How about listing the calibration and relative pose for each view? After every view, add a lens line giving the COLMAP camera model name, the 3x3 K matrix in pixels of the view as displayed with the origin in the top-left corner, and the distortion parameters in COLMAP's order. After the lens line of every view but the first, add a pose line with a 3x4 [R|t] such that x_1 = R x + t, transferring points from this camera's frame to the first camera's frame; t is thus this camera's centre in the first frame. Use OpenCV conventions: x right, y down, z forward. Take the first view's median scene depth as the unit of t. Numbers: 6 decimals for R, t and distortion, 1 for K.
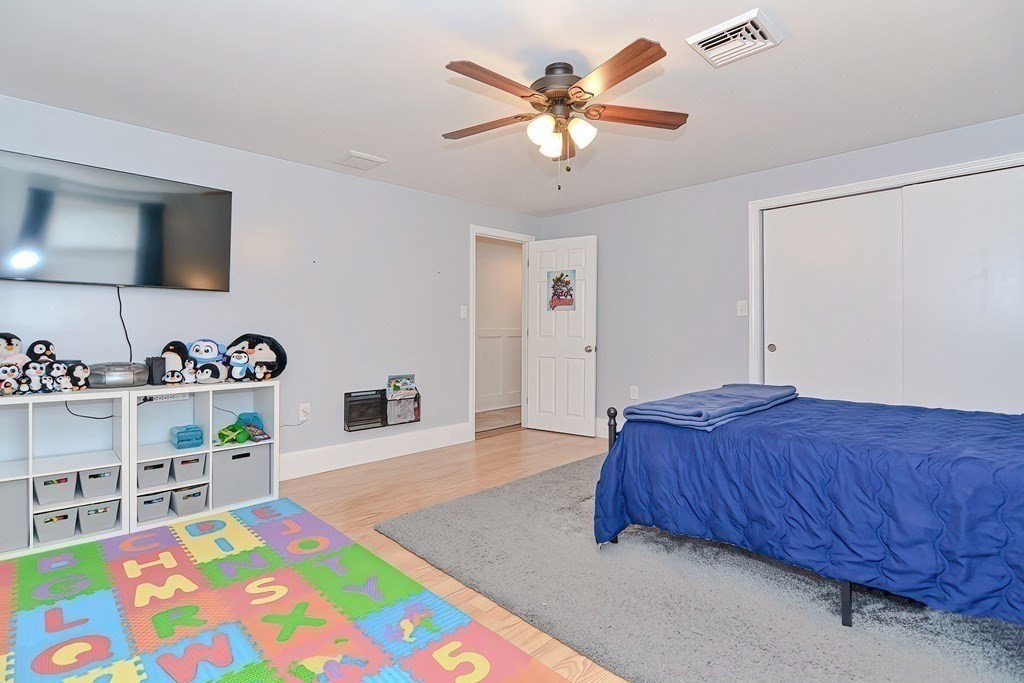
lens RADIAL K [[493.4, 0, 507.4], [0, 493.4, 331.7], [0, 0, 1]] dist [-0.001015, -0.008457]
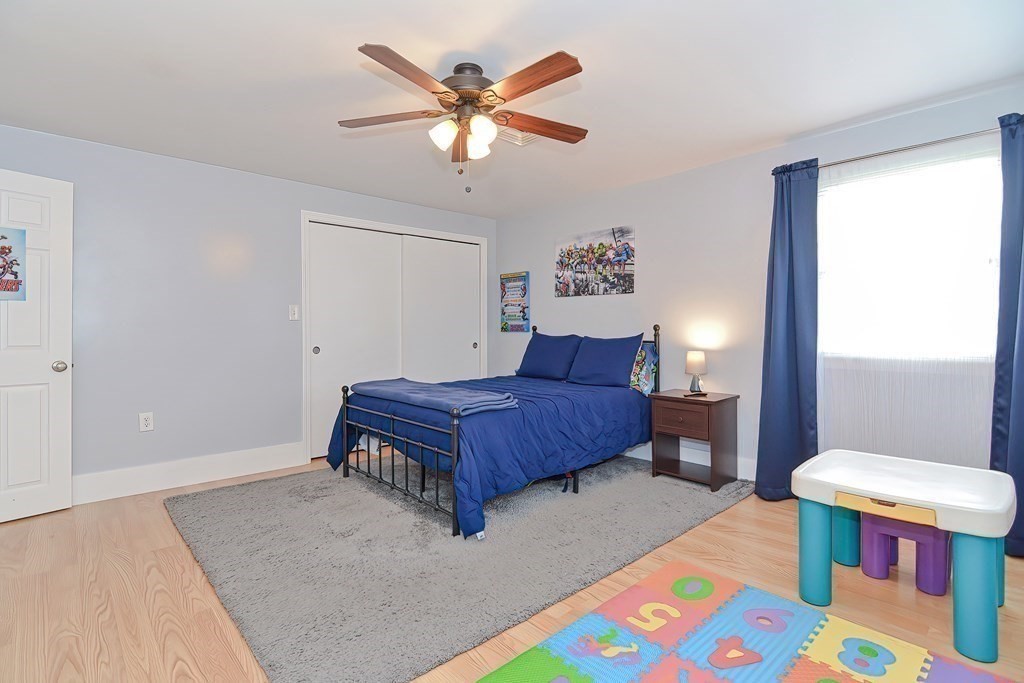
lens RADIAL K [[493.4, 0, 507.4], [0, 493.4, 331.7], [0, 0, 1]] dist [-0.001015, -0.008457]
pose [[0.029349, 0.000315, 0.999569, -0.879091], [0.006464, 0.999979, -0.000505, -0.007368], [-0.999548, 0.006476, 0.029347, 0.898836]]
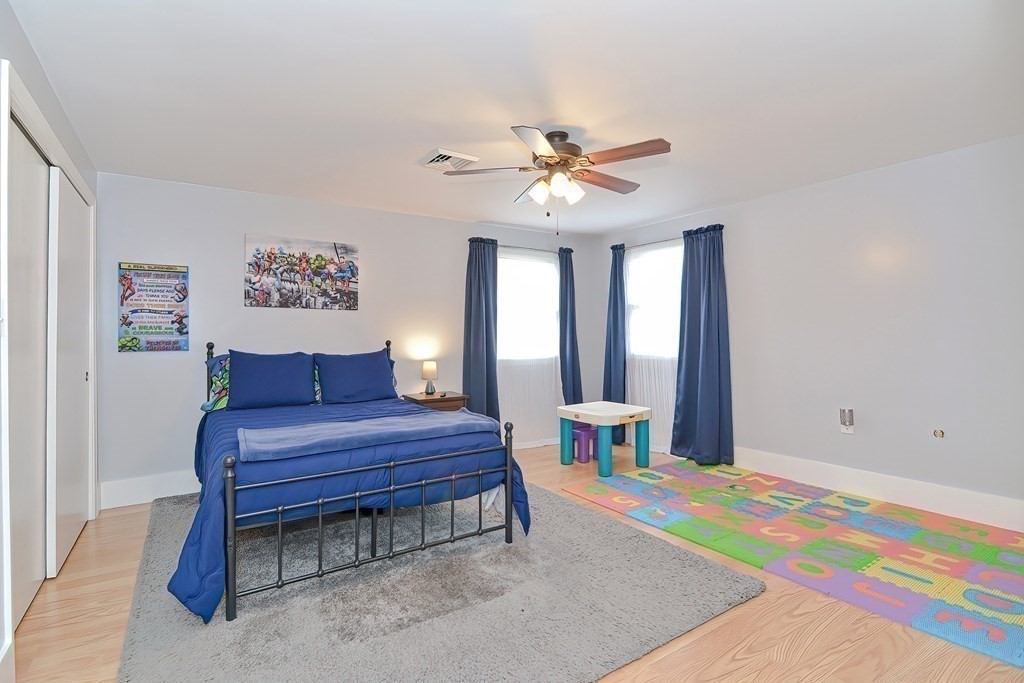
lens RADIAL K [[493.4, 0, 507.4], [0, 493.4, 331.7], [0, 0, 1]] dist [-0.001015, -0.008457]
pose [[-0.983797, 0.011431, 0.178921, 0.014802], [0.010805, 0.999932, -0.004470, -0.048830], [-0.178960, -0.002464, -0.983853, 2.216264]]
